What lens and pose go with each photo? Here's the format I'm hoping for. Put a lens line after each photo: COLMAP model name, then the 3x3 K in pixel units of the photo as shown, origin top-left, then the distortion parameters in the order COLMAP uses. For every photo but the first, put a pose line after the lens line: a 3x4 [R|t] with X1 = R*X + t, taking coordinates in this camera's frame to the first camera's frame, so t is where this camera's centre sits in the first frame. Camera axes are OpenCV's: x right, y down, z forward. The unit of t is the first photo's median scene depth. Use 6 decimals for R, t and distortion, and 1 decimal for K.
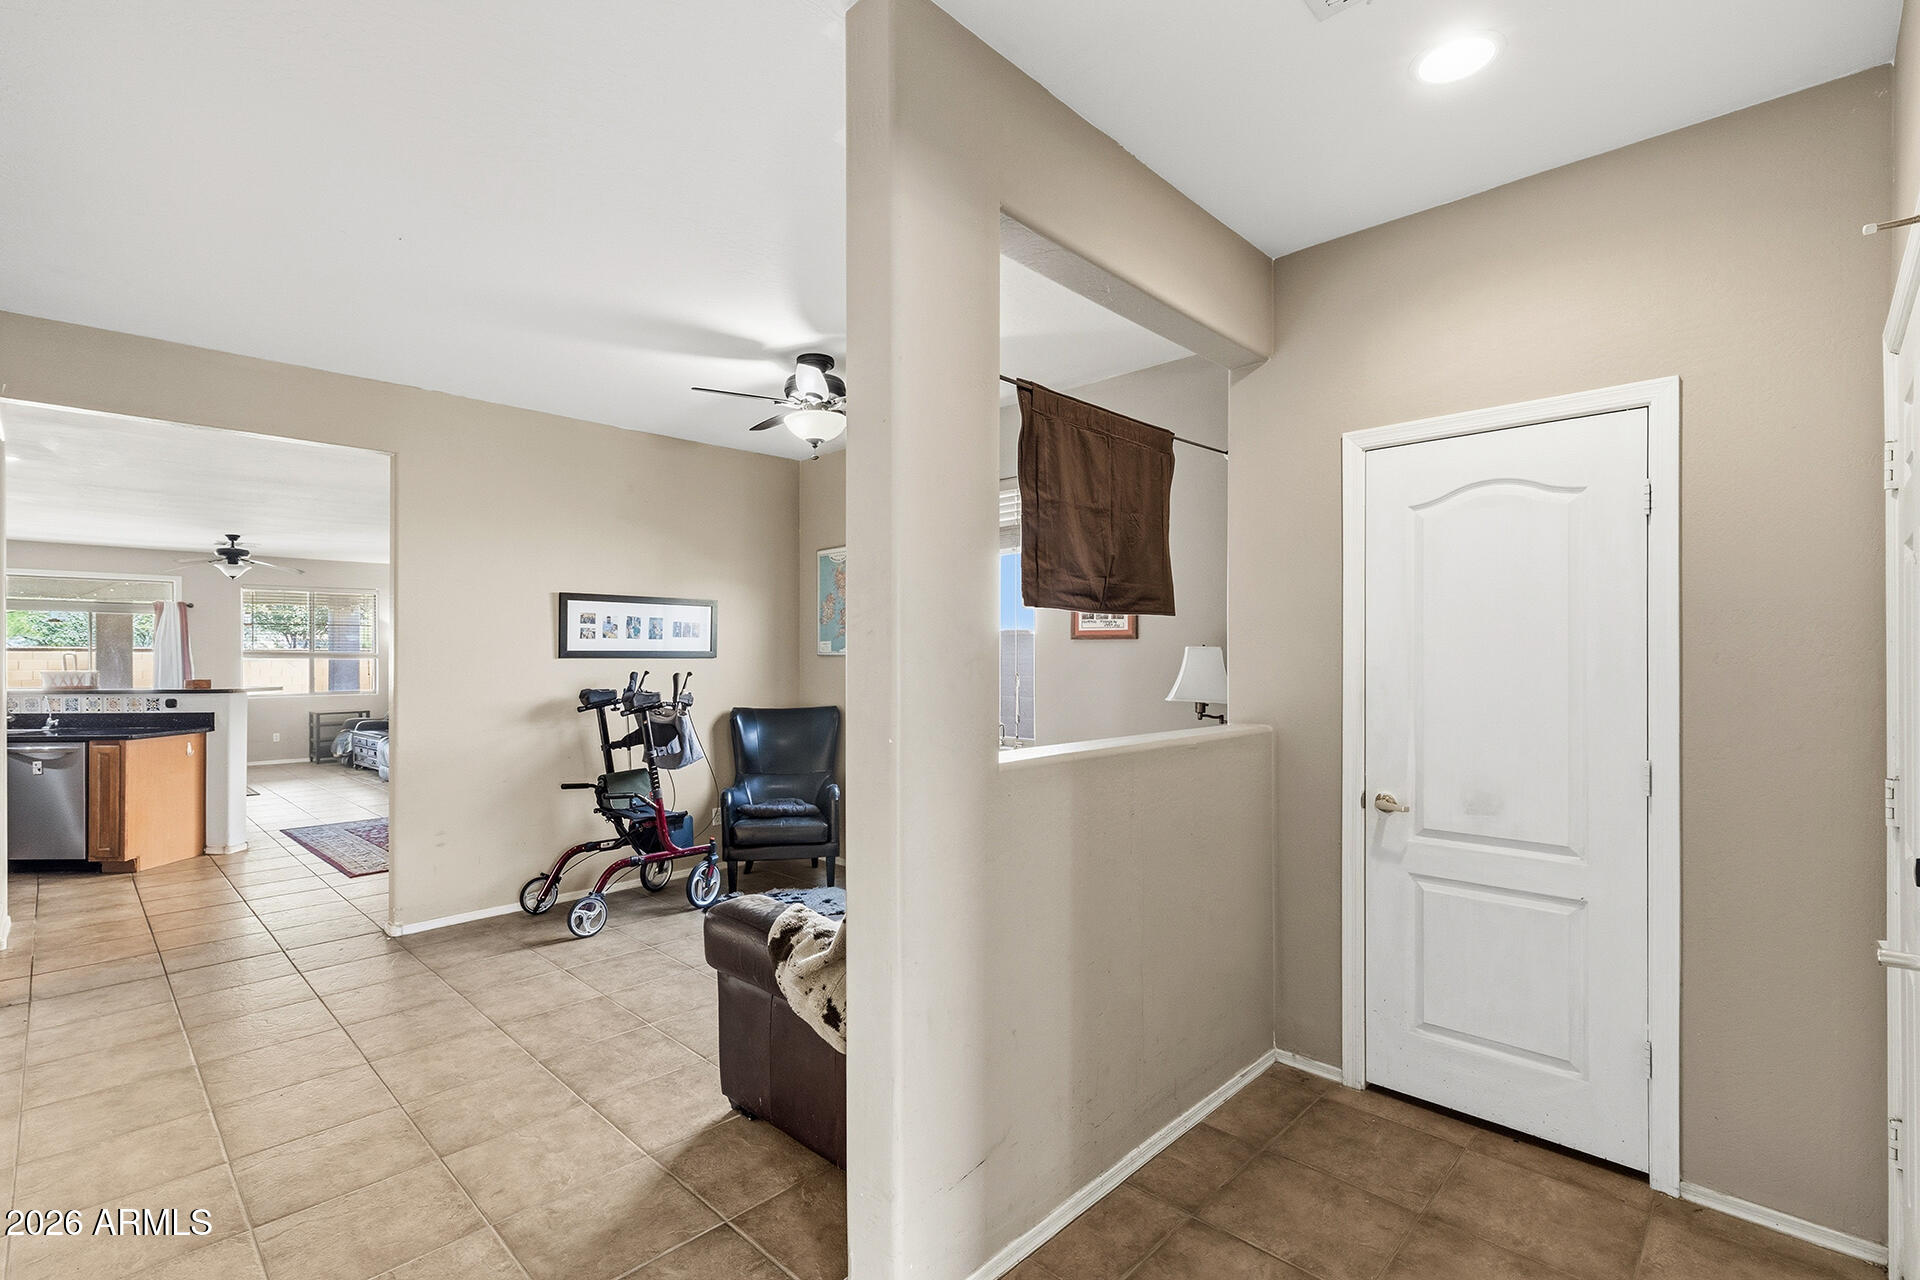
lens RADIAL K [[862.2, 0, 967.7], [0, 862.2, 652.6], [0, 0, 1]] dist [-0.004408, 0.001897]
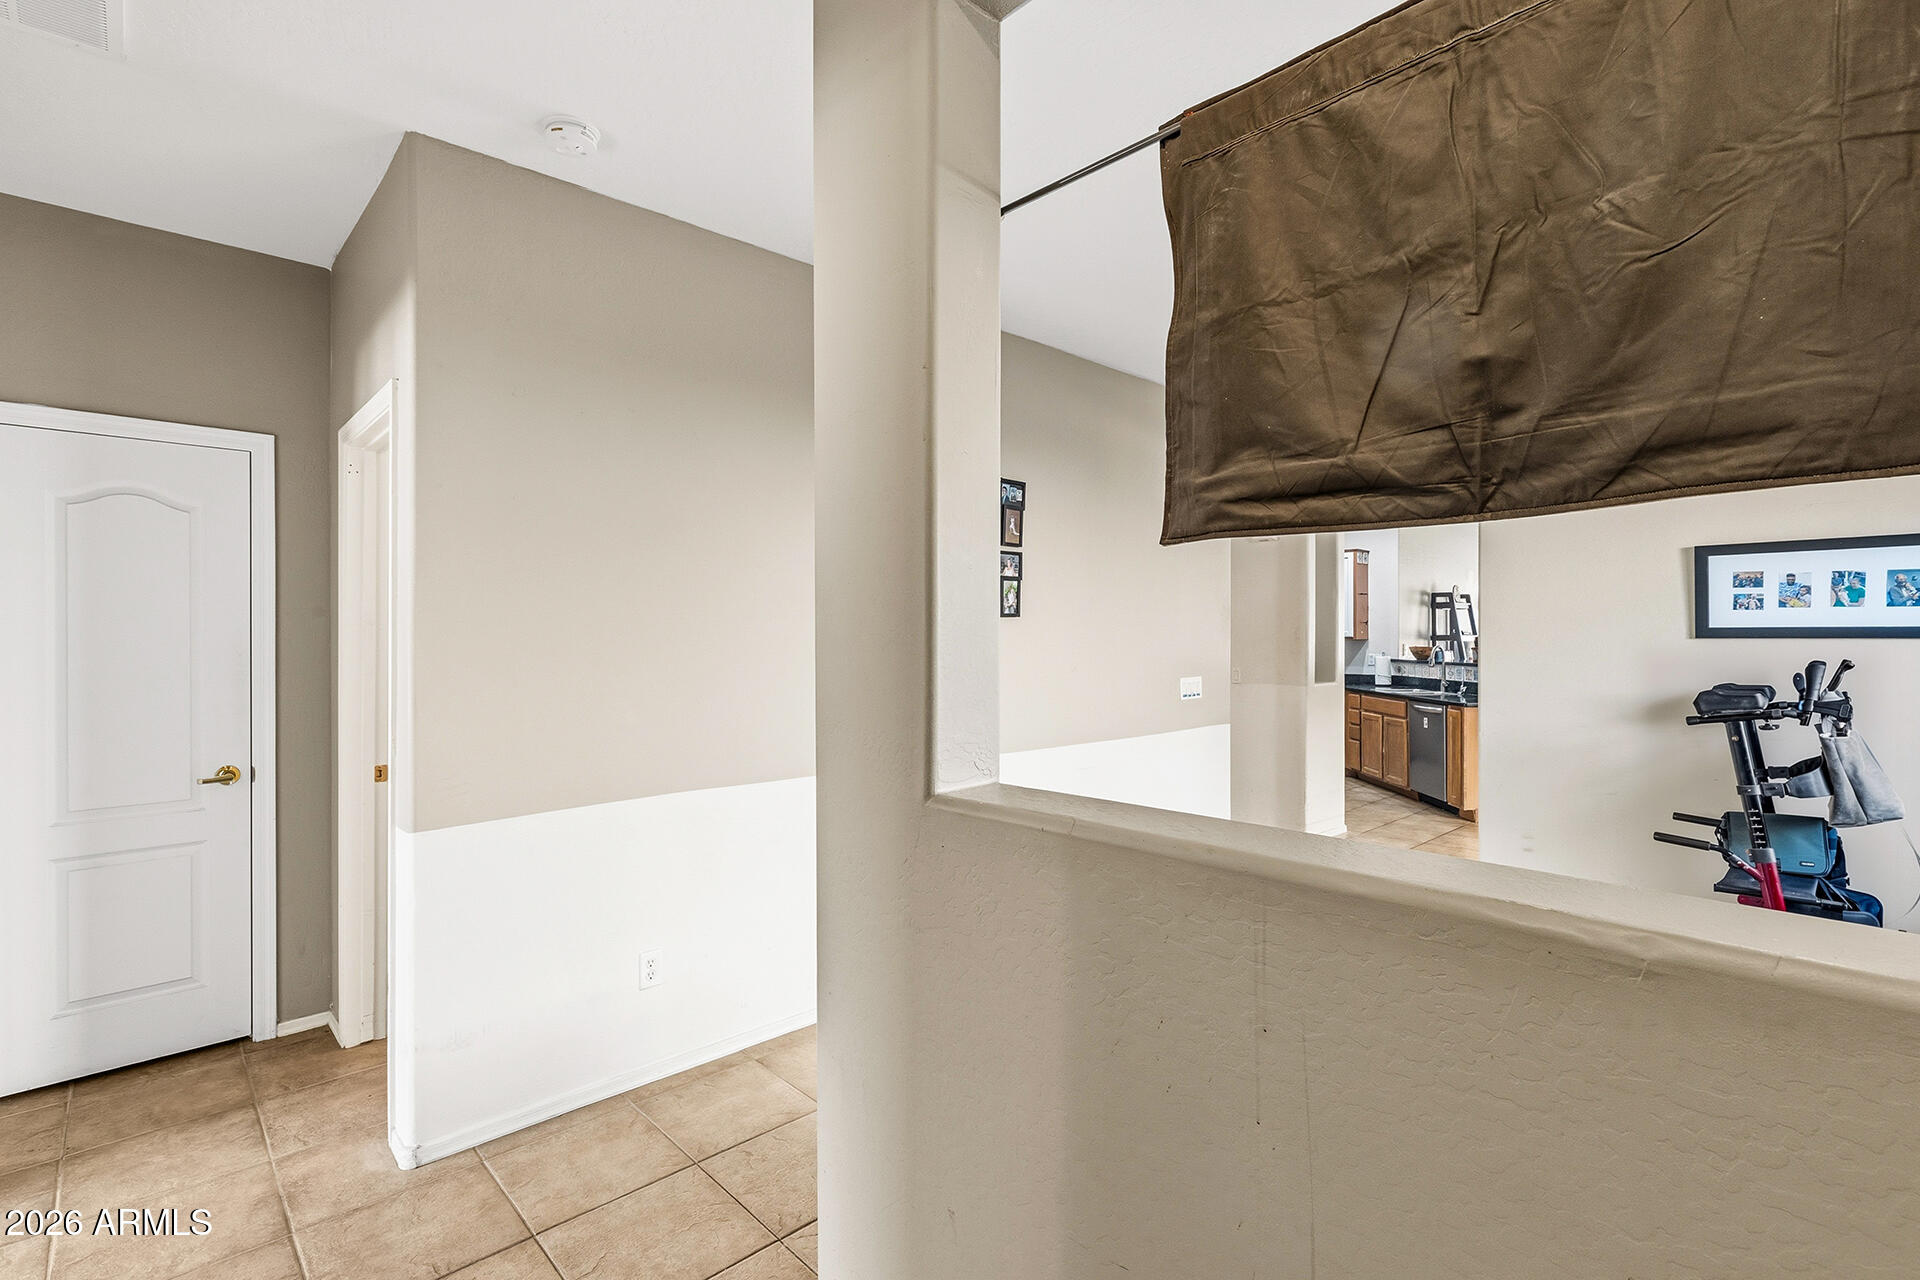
lens RADIAL K [[879.0, 0, 950.7], [0, 879.0, 635.1], [0, 0, 1]] dist [0.003643, 0.001773]
pose [[-0.062720, 0.000493, -0.998031, 0.290878], [0.003617, 0.999993, 0.000267, 0.001497], [0.998025, -0.003593, -0.062721, 0.420756]]
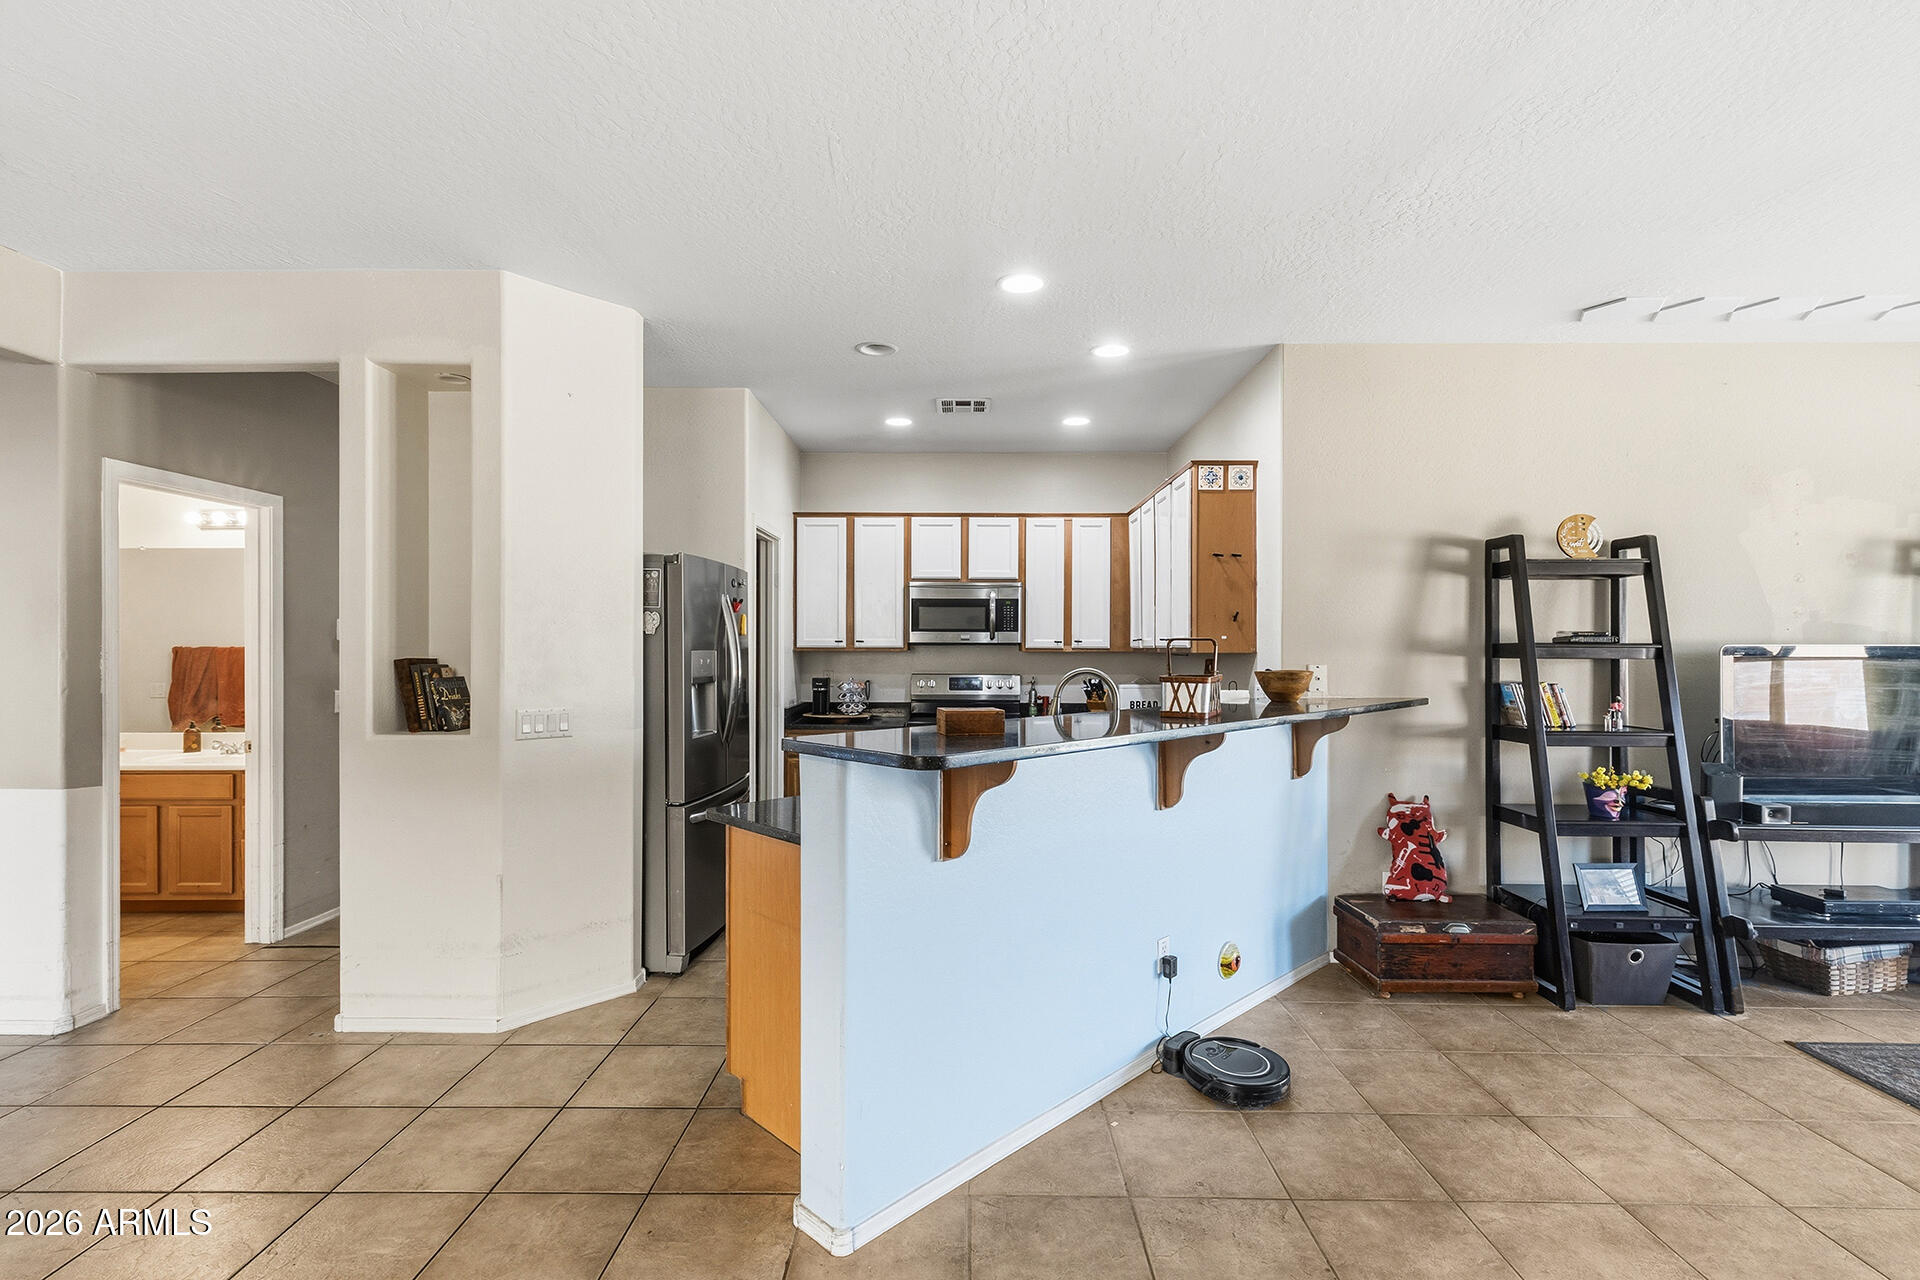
lens RADIAL K [[879.0, 0, 955.3], [0, 879.0, 644.7], [0, 0, 1]] dist [0.003643, 0.001773]
pose [[-0.736912, 0.001066, -0.675988, -0.832936], [0.002883, 0.999995, -0.001566, 0.006016], [0.675982, -0.003103, -0.736911, 1.615927]]
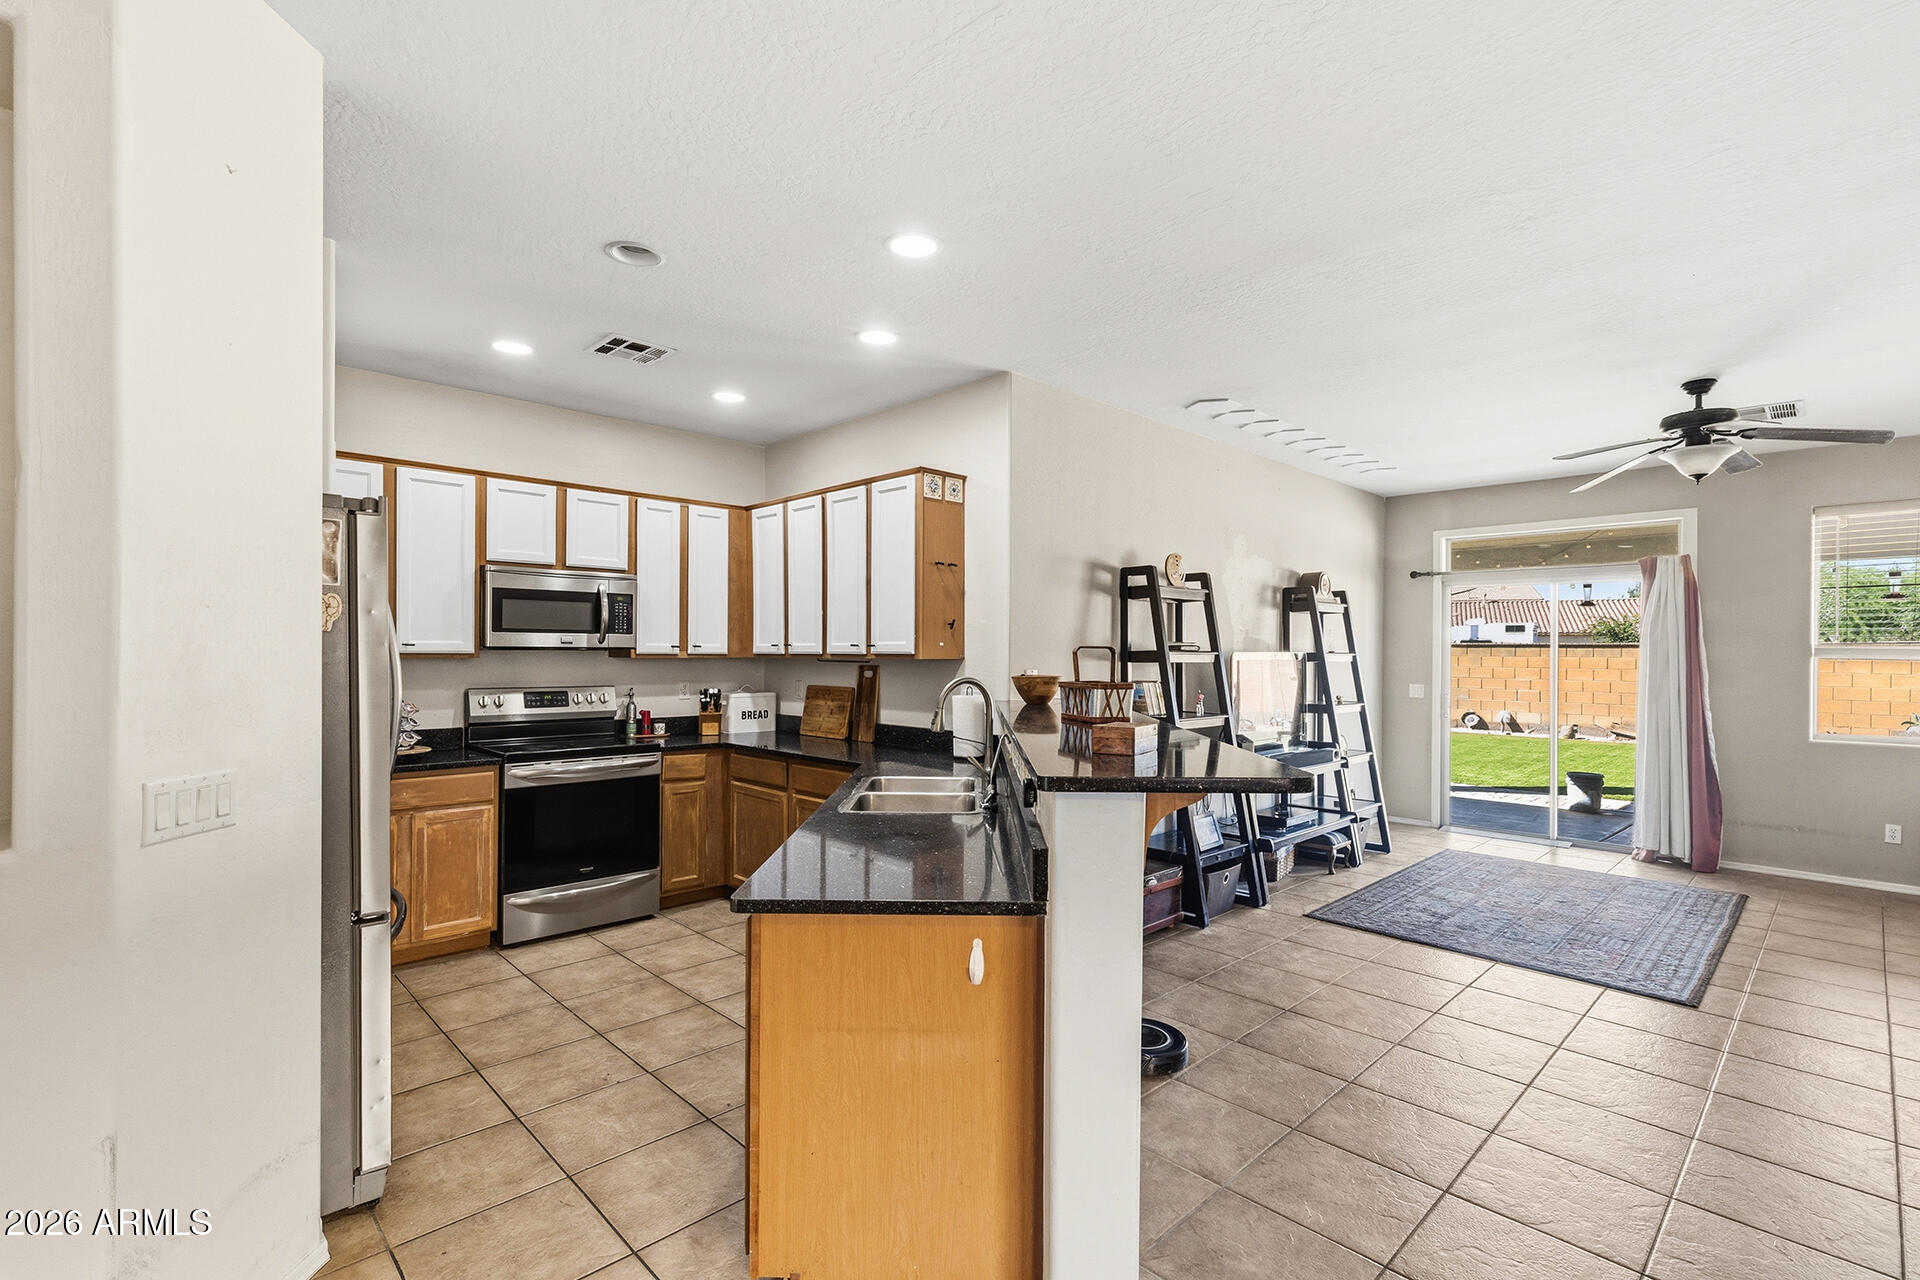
lens RADIAL K [[879.0, 0, 962.8], [0, 879.0, 650.5], [0, 0, 1]] dist [0.003643, 0.001773]
pose [[-0.044355, 0.001435, -0.999015, -0.730770], [-0.000874, 0.999999, 0.001475, 0.003485], [0.999015, 0.000938, -0.044354, 1.225053]]
